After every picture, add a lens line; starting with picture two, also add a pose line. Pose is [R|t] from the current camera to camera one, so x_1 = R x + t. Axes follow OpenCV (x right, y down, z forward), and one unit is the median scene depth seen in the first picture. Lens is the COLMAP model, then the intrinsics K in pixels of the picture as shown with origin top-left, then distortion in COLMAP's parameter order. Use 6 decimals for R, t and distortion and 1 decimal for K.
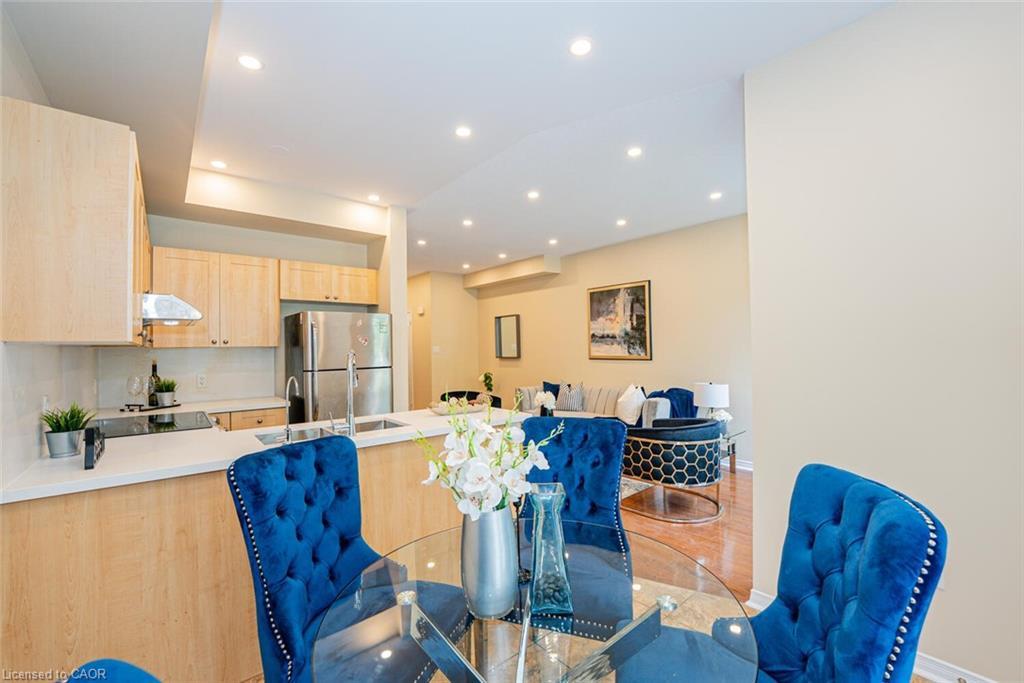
lens RADIAL K [[418.6, 0, 510.7], [0, 418.6, 343.2], [0, 0, 1]] dist [-0.028462, 0.004728]
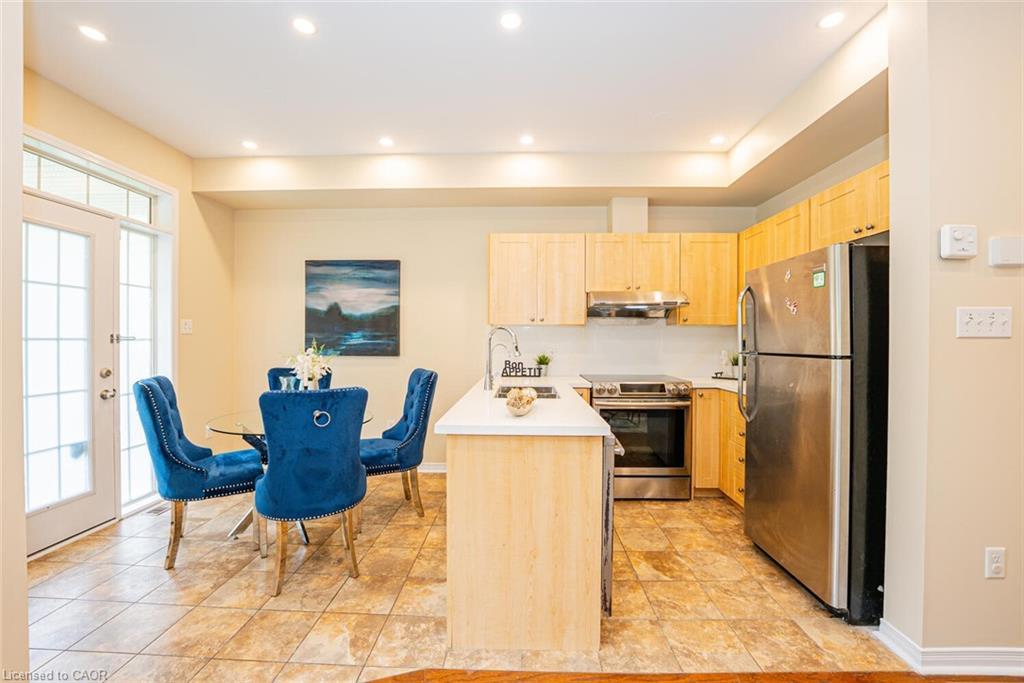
lens RADIAL K [[418.6, 0, 510.7], [0, 418.6, 343.2], [0, 0, 1]] dist [-0.028462, 0.004728]
pose [[-0.663091, 0.019522, -0.748285, 0.337439], [0.014885, 0.999806, 0.012894, 0.033058], [0.748391, -0.002588, -0.663253, 1.150868]]
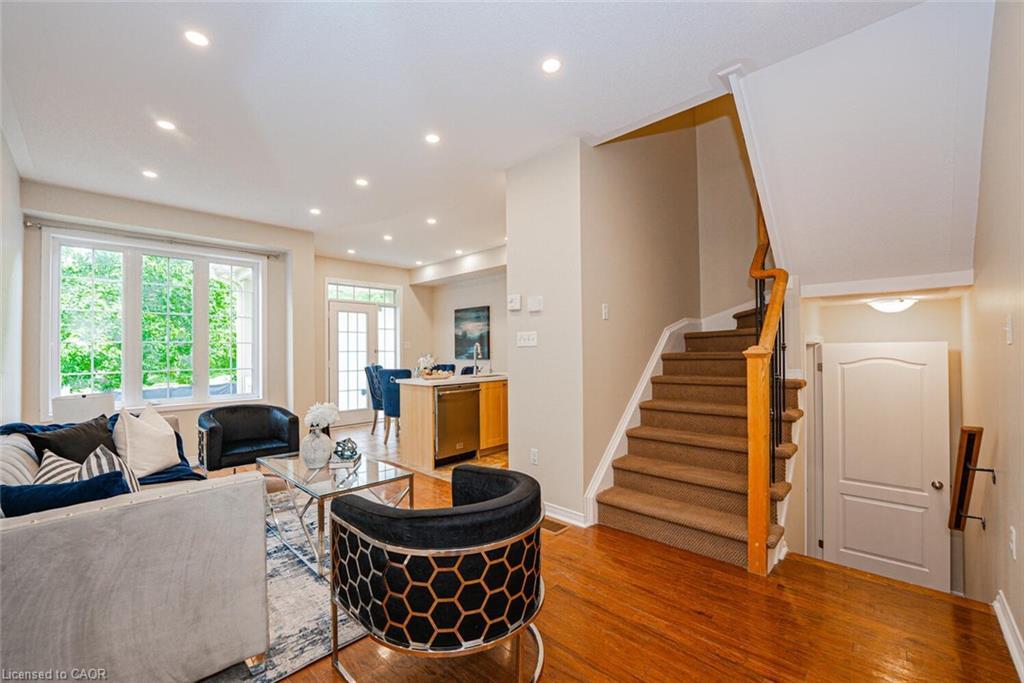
lens RADIAL K [[415.8, 0, 513.4], [0, 415.8, 346.5], [0, 0, 1]] dist [-0.026603, 0.003303]
pose [[-0.993823, 0.022725, -0.108627, -0.205102], [0.025052, 0.999484, -0.020103, 0.058577], [0.108115, -0.022700, -0.993879, 2.181037]]
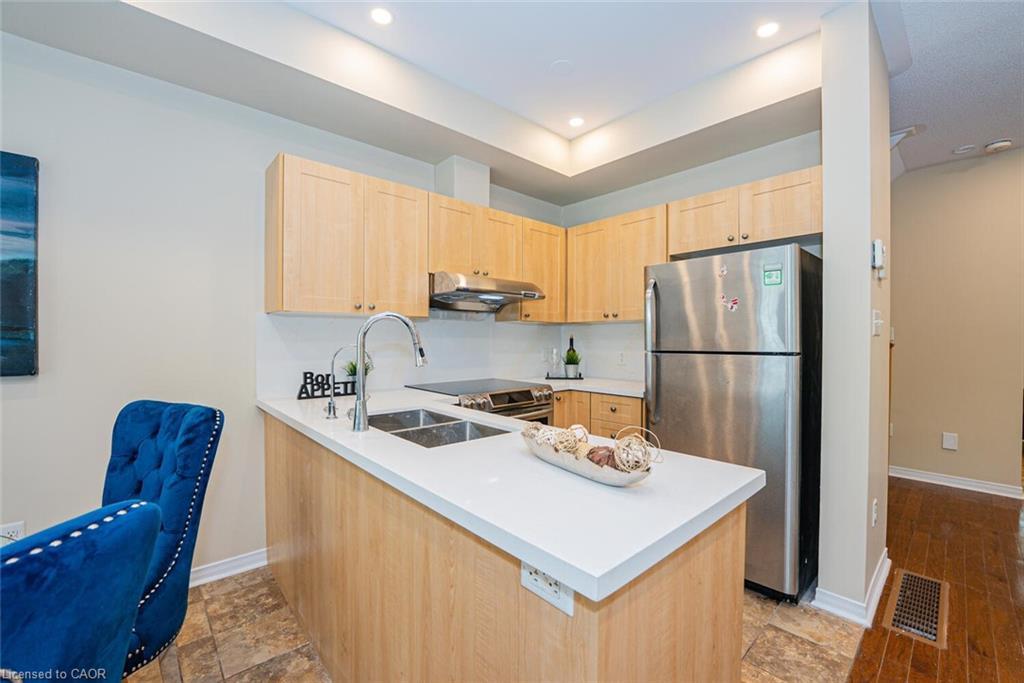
lens RADIAL K [[418.6, 0, 510.7], [0, 418.6, 343.2], [0, 0, 1]] dist [-0.028462, 0.004728]
pose [[0.040860, 0.025218, -0.998847, 0.200747], [0.008725, 0.999634, 0.025594, 0.032352], [0.999127, -0.009761, 0.040625, 0.724488]]
